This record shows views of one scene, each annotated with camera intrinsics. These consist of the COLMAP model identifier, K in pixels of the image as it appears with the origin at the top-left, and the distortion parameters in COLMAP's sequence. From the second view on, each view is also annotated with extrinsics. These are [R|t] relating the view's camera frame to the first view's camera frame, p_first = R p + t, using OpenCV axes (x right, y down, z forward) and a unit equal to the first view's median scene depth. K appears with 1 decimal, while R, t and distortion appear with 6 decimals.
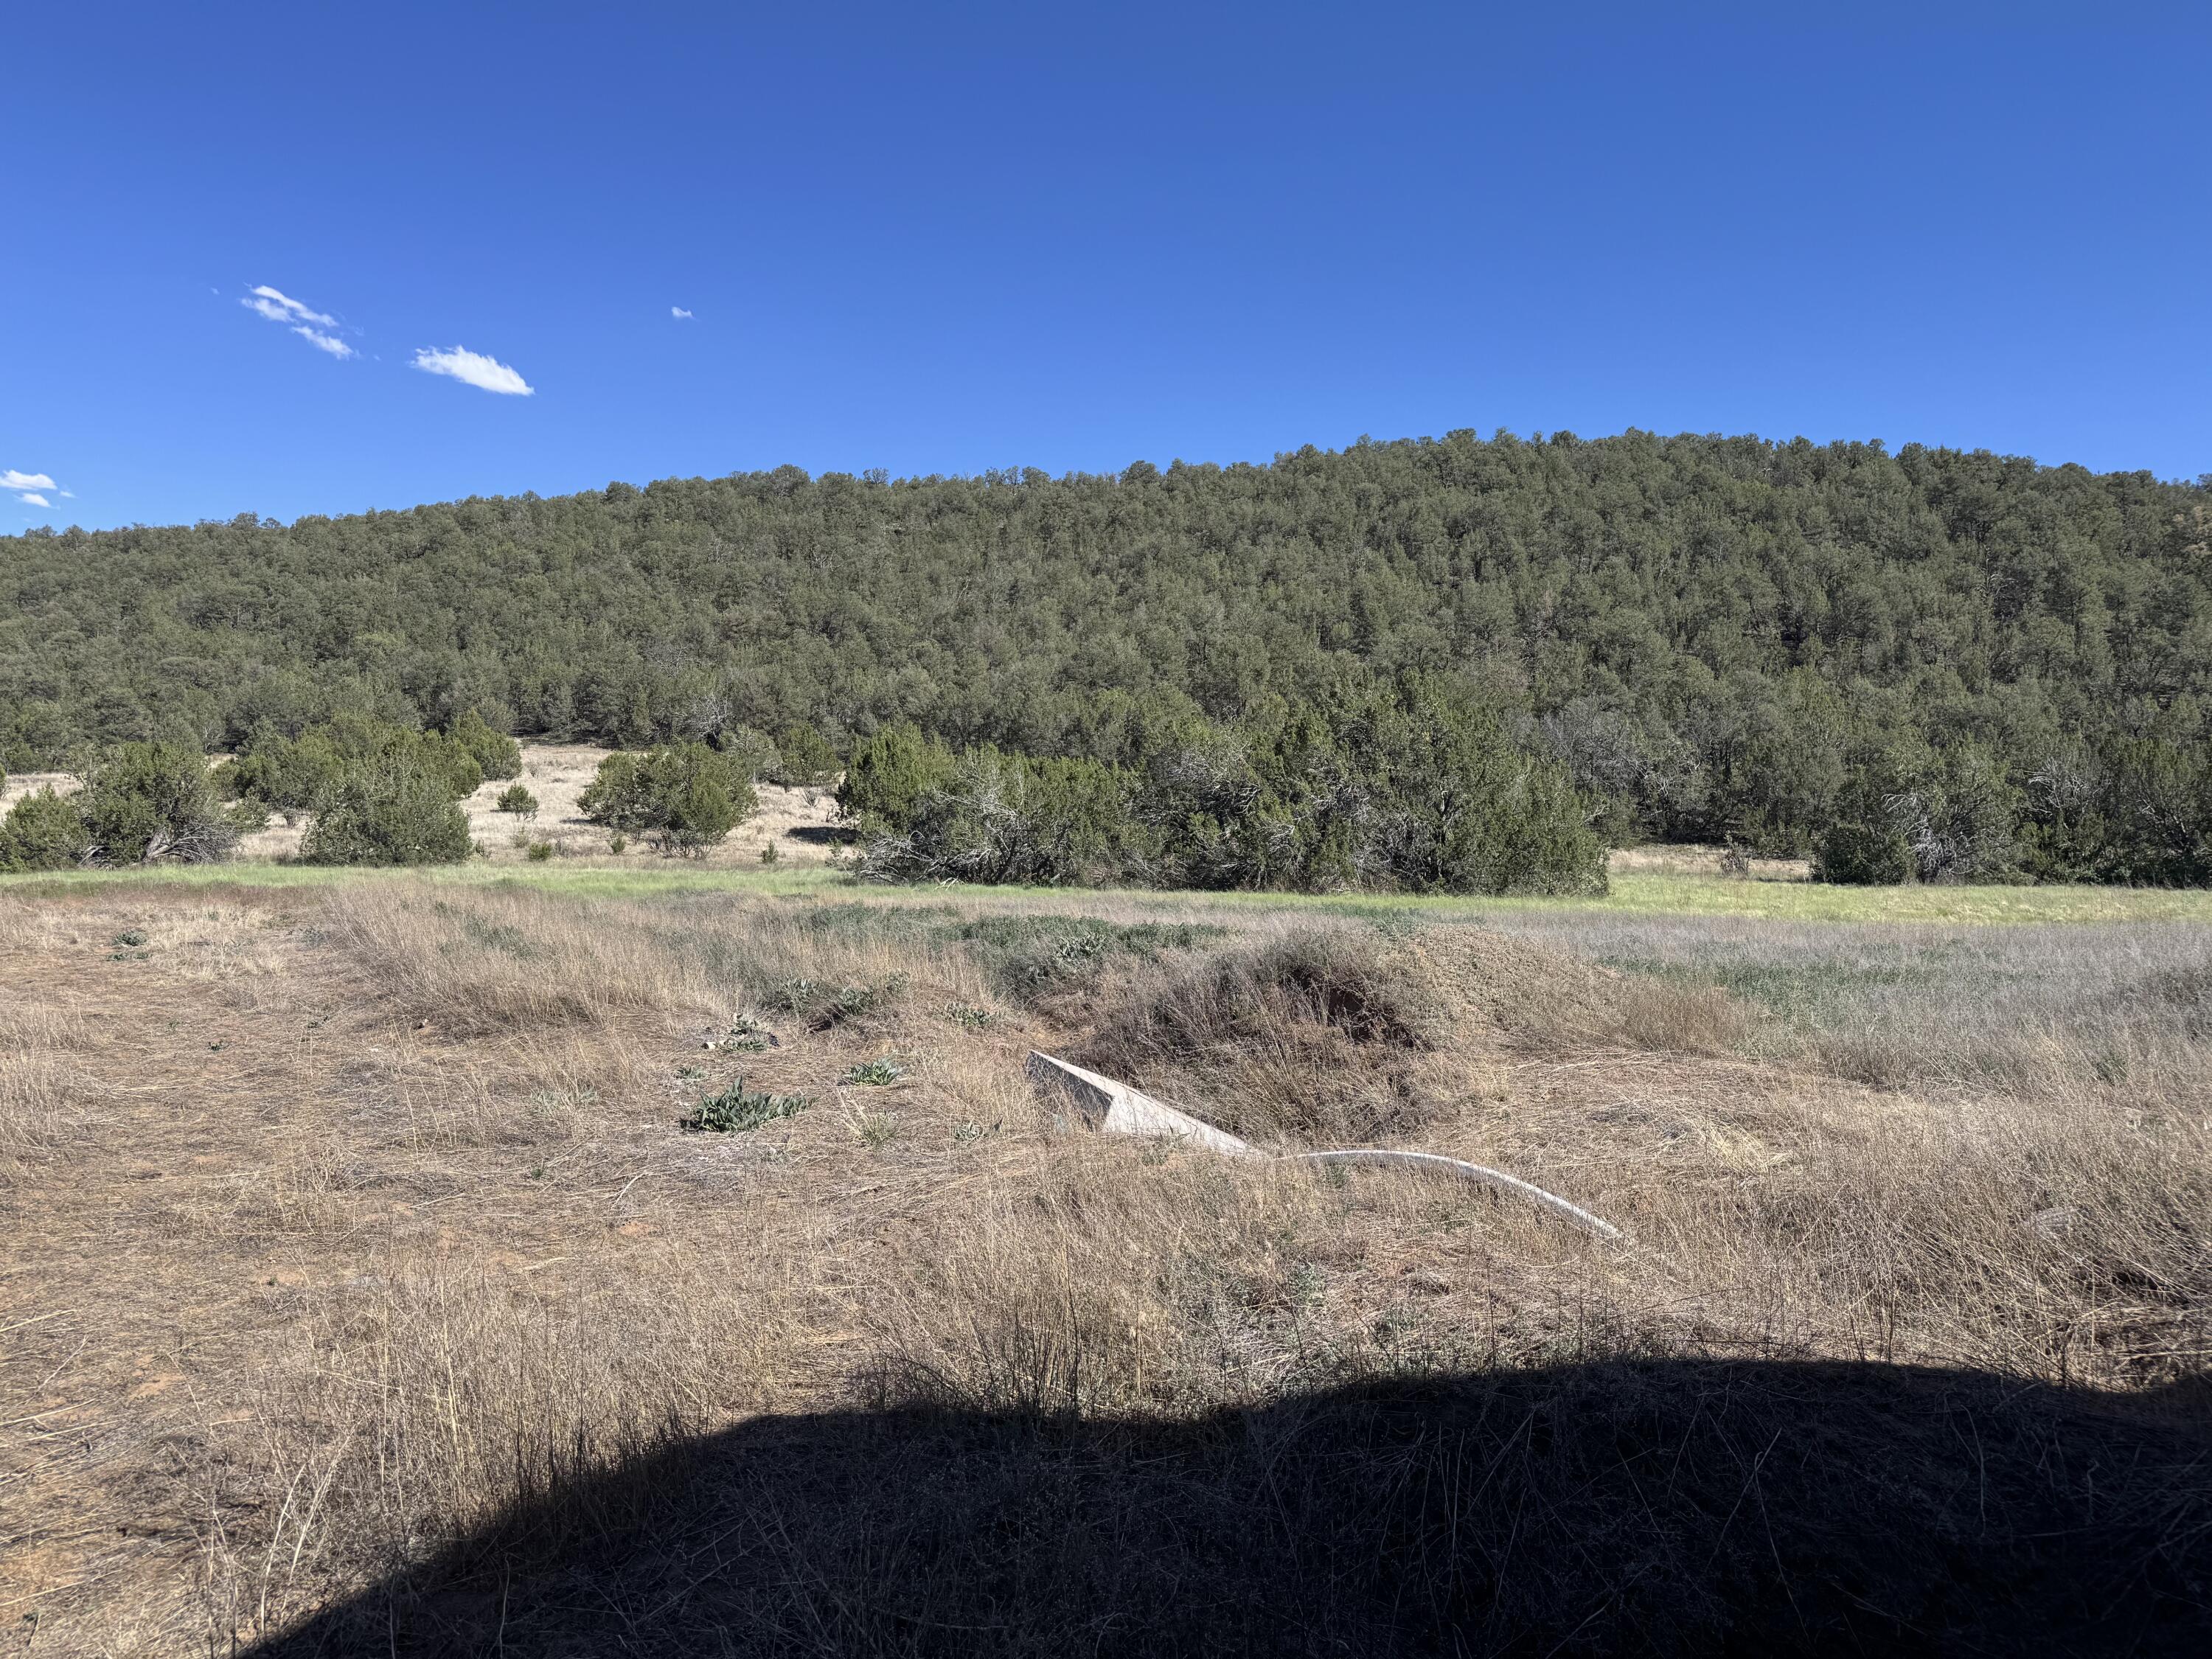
lens RADIAL K [[1552.7, 0, 1089.6], [0, 1552.7, 842.3], [0, 0, 1]] dist [0.044159, -0.056694]
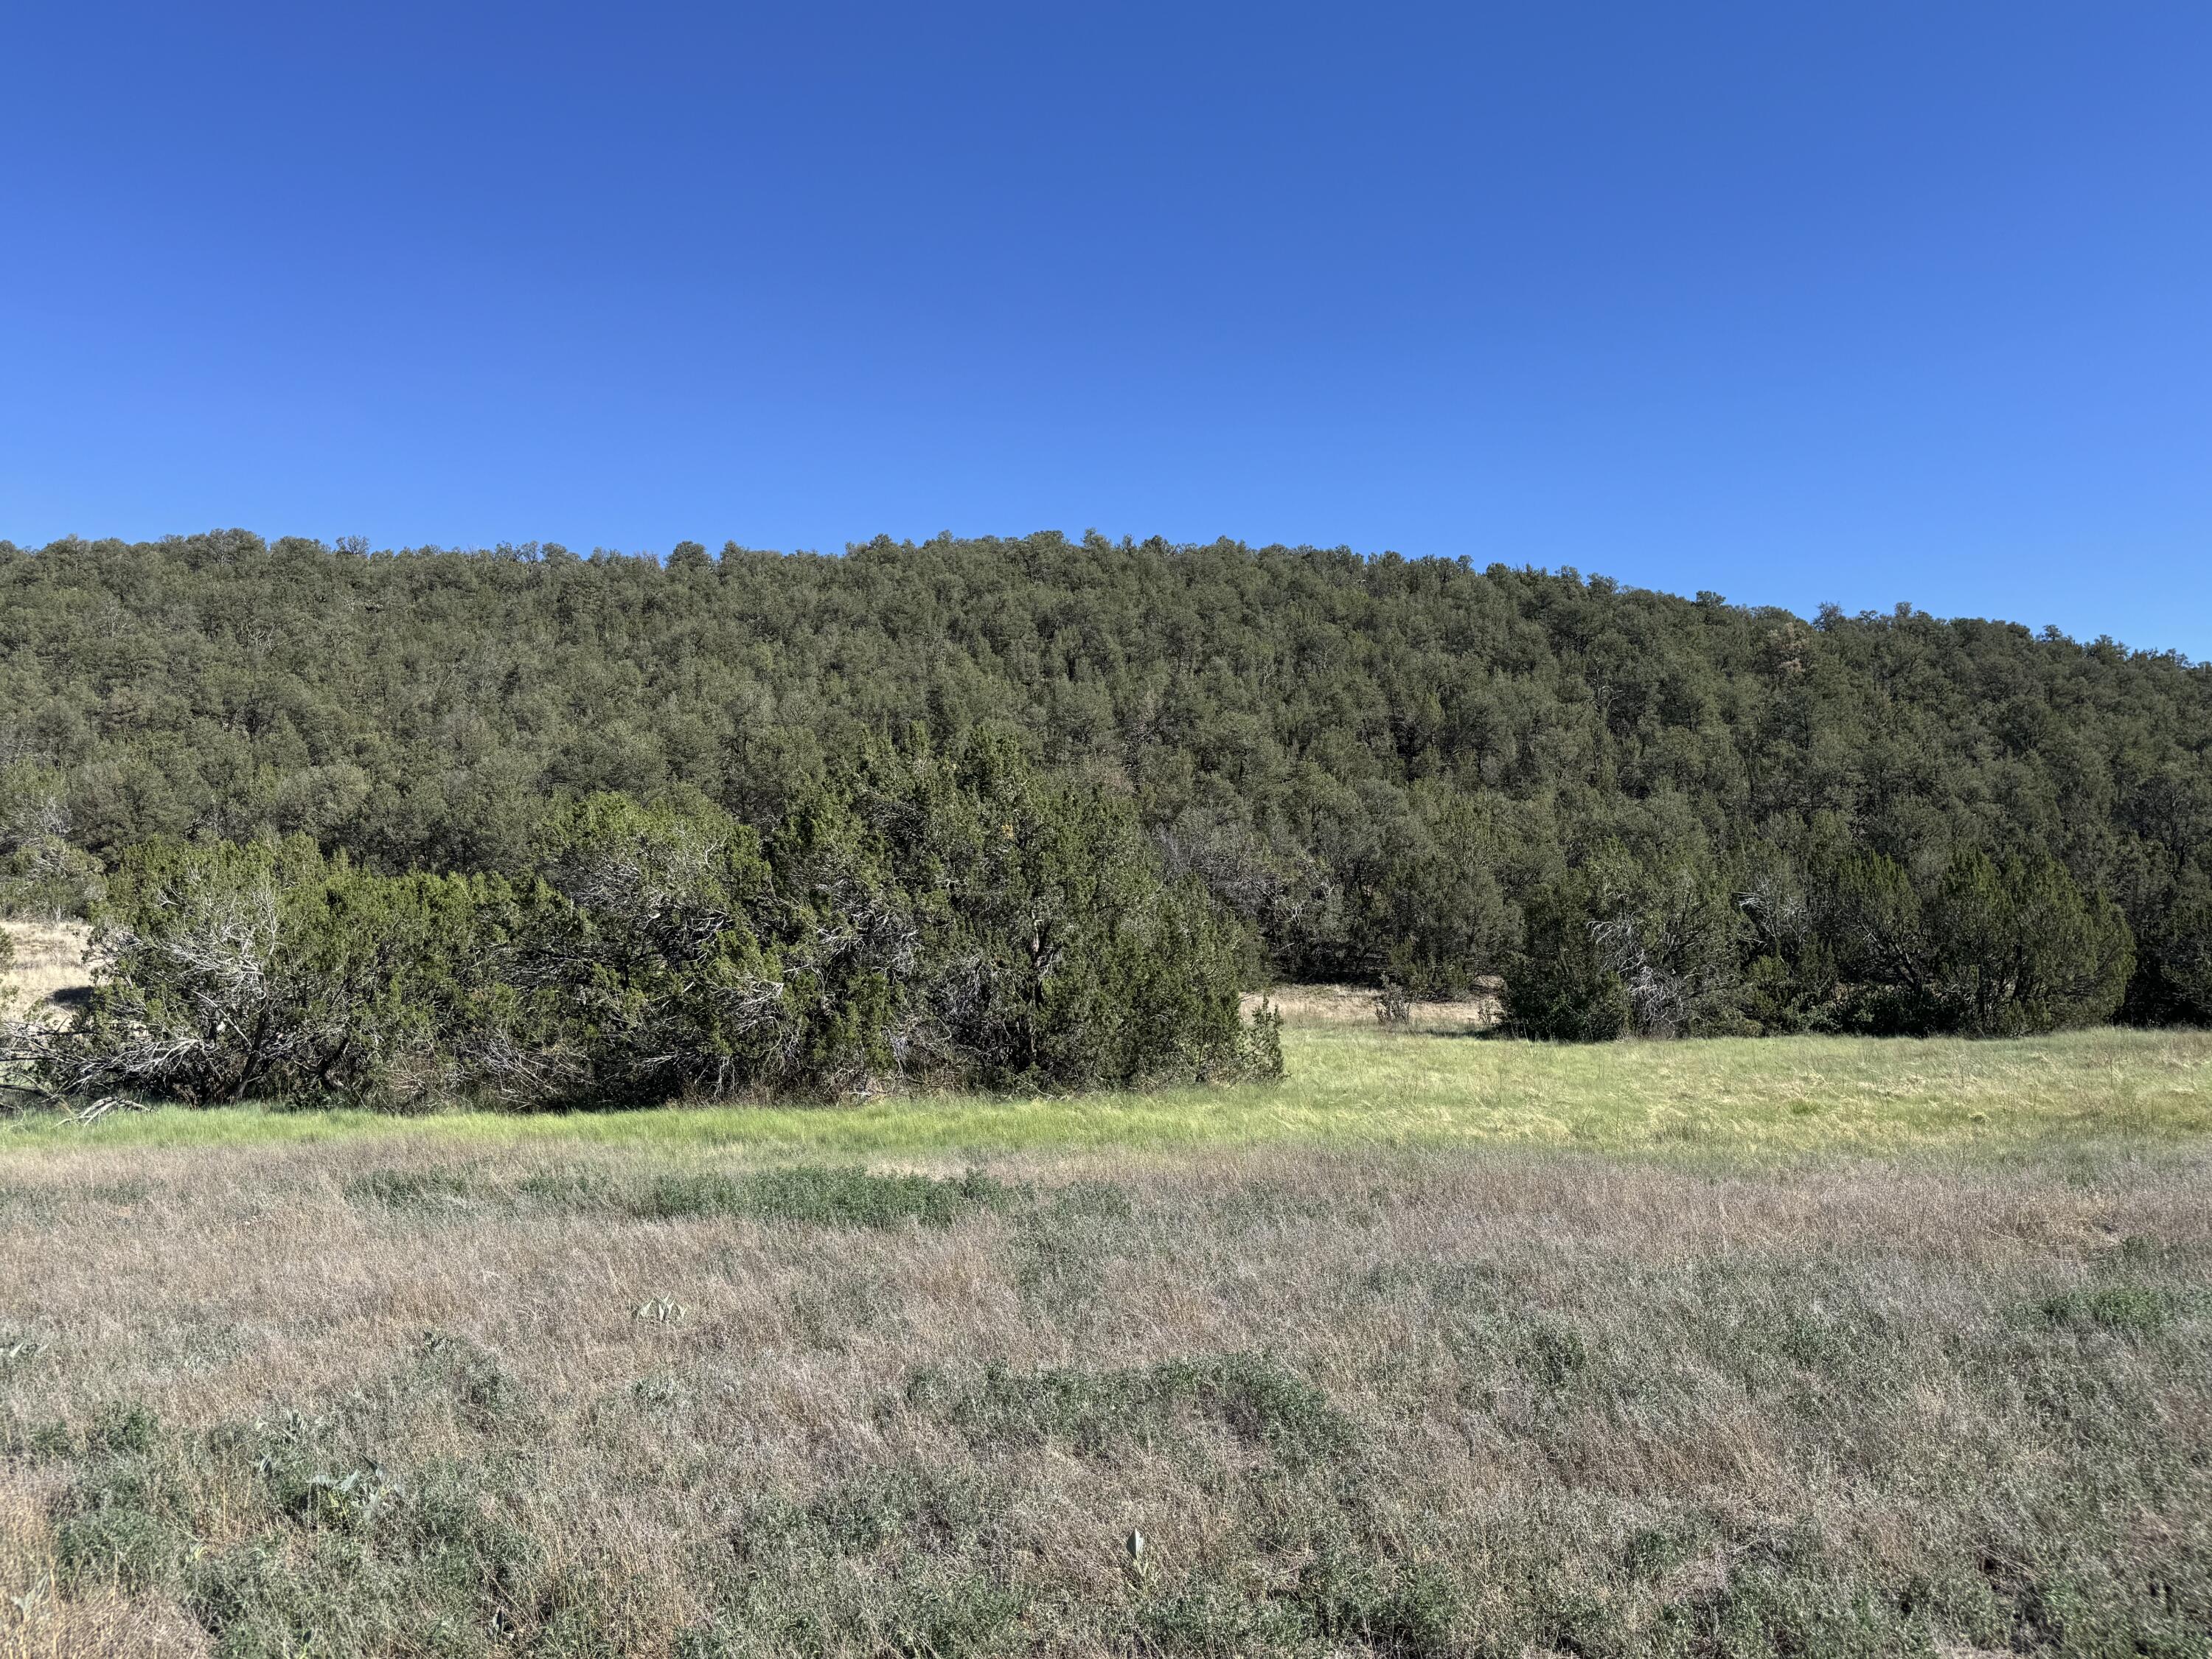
lens RADIAL K [[1669.4, 0, 1117.8], [0, 1669.4, 806.5], [0, 0, 1]] dist [0.111039, -0.010223]
pose [[0.963199, 0.009930, 0.268605, 0.027398], [0.017522, 0.994872, -0.099612, -0.003793], [-0.268217, 0.100653, 0.958086, 0.120717]]
